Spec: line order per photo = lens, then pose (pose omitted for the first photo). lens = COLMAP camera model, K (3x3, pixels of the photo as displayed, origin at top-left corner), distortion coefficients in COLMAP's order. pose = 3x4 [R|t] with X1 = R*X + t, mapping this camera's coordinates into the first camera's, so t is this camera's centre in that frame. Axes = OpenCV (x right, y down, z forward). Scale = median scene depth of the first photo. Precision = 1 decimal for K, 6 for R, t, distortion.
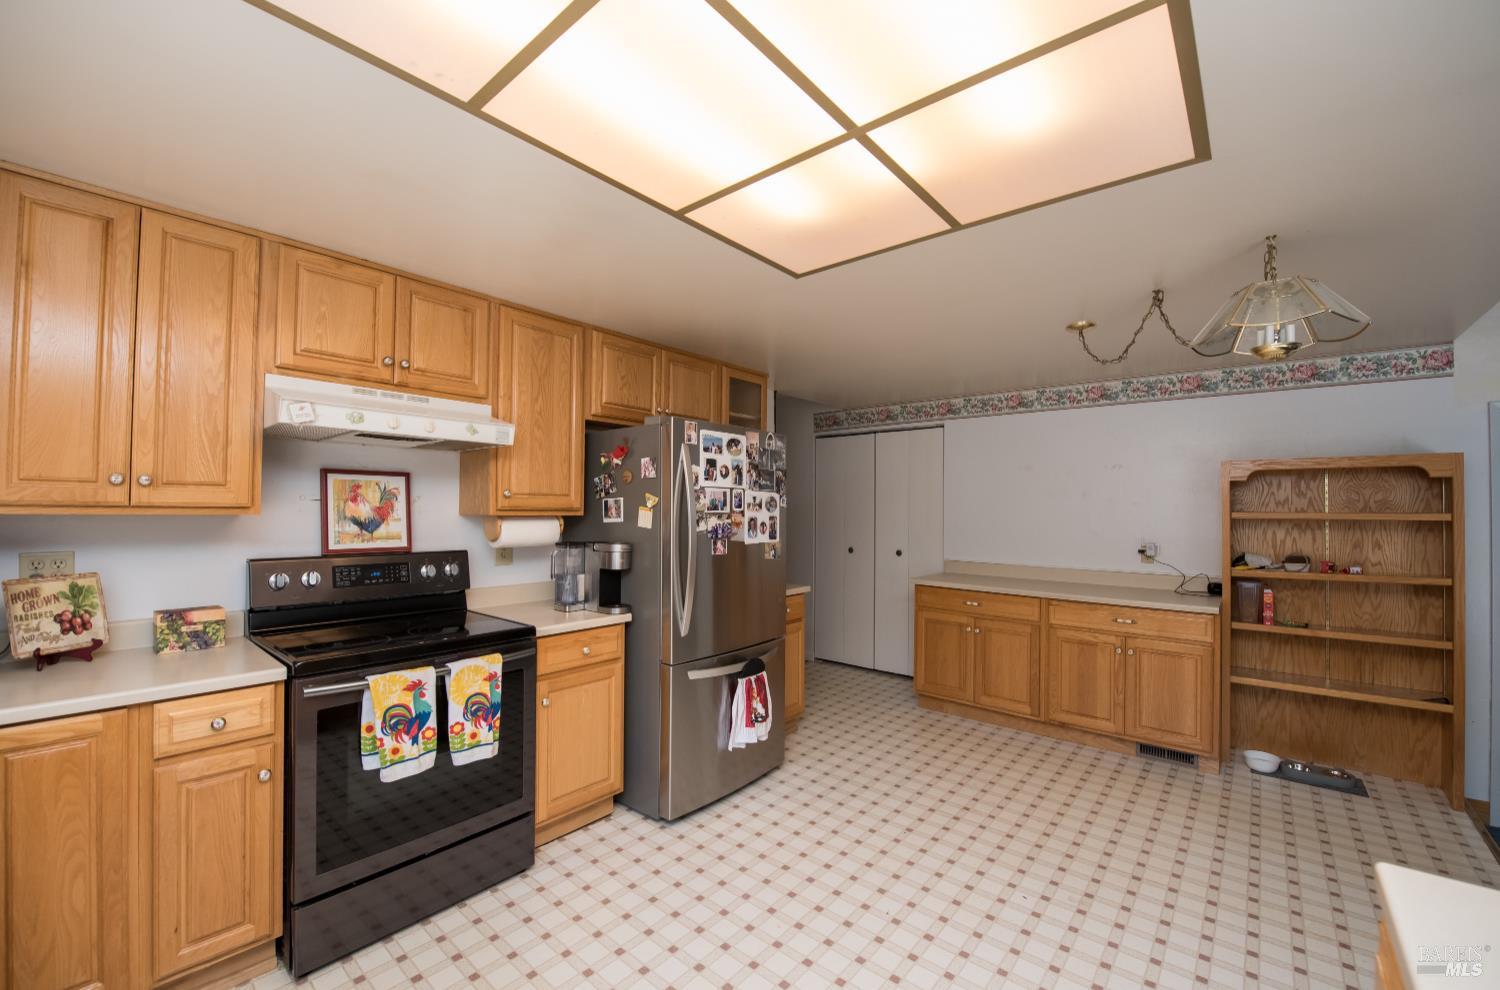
lens RADIAL K [[600.9, 0, 749.5], [0, 600.9, 498.2], [0, 0, 1]] dist [-0.019546, -0.001839]
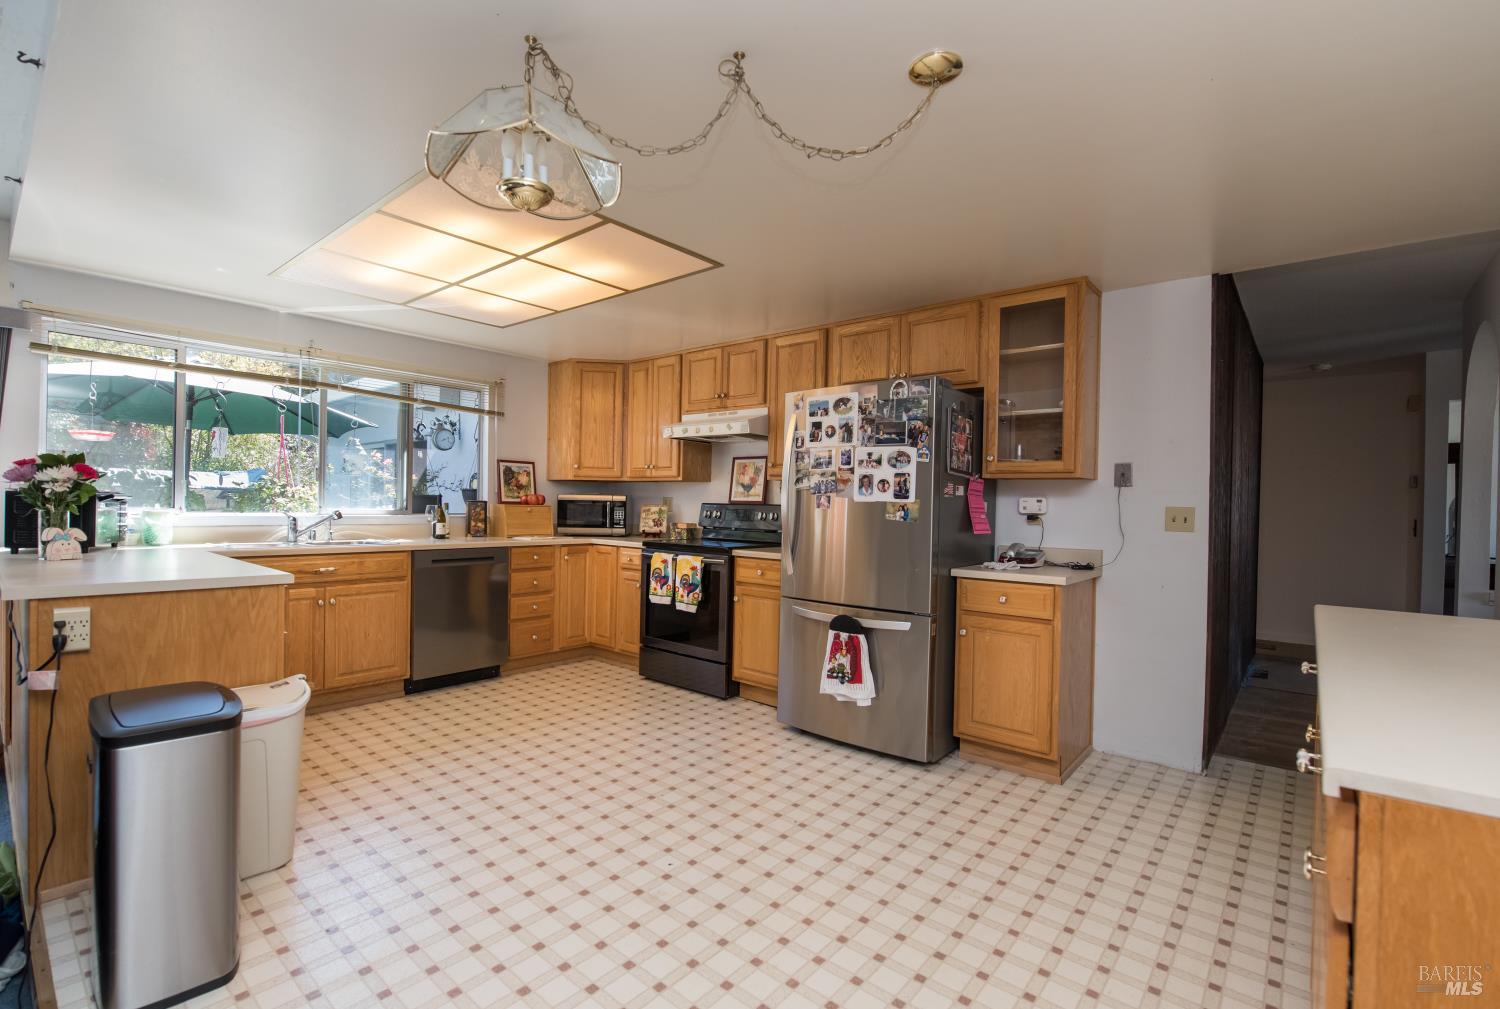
lens RADIAL K [[672.6, 0, 743.7], [0, 672.6, 510.2], [0, 0, 1]] dist [-0.015931, -0.000761]
pose [[-0.001962, 0.003392, -0.999992, 1.150102], [0.002827, 0.999990, 0.003387, 0.090275], [0.999994, -0.002820, -0.001972, 0.854982]]
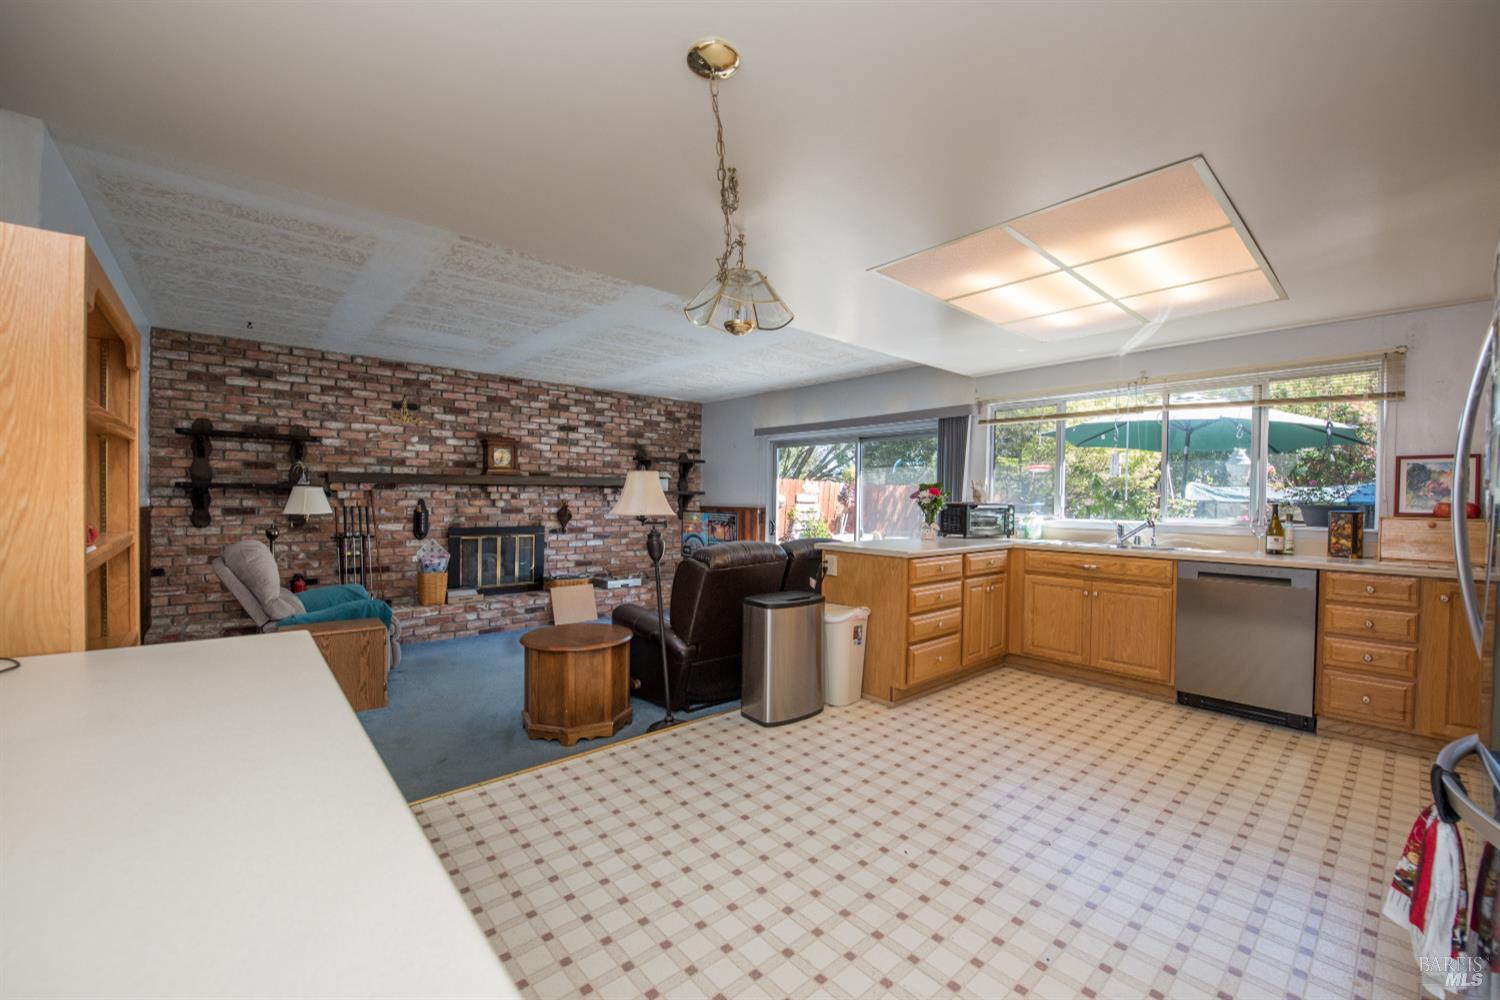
lens RADIAL K [[596.1, 0, 753.5], [0, 596.1, 502.2], [0, 0, 1]] dist [-0.019156, -0.001700]
pose [[-0.988623, -0.023053, 0.148641, 0.387999], [-0.026363, 0.999446, -0.020337, 0.107431], [-0.148089, -0.024024, -0.988682, 1.568350]]
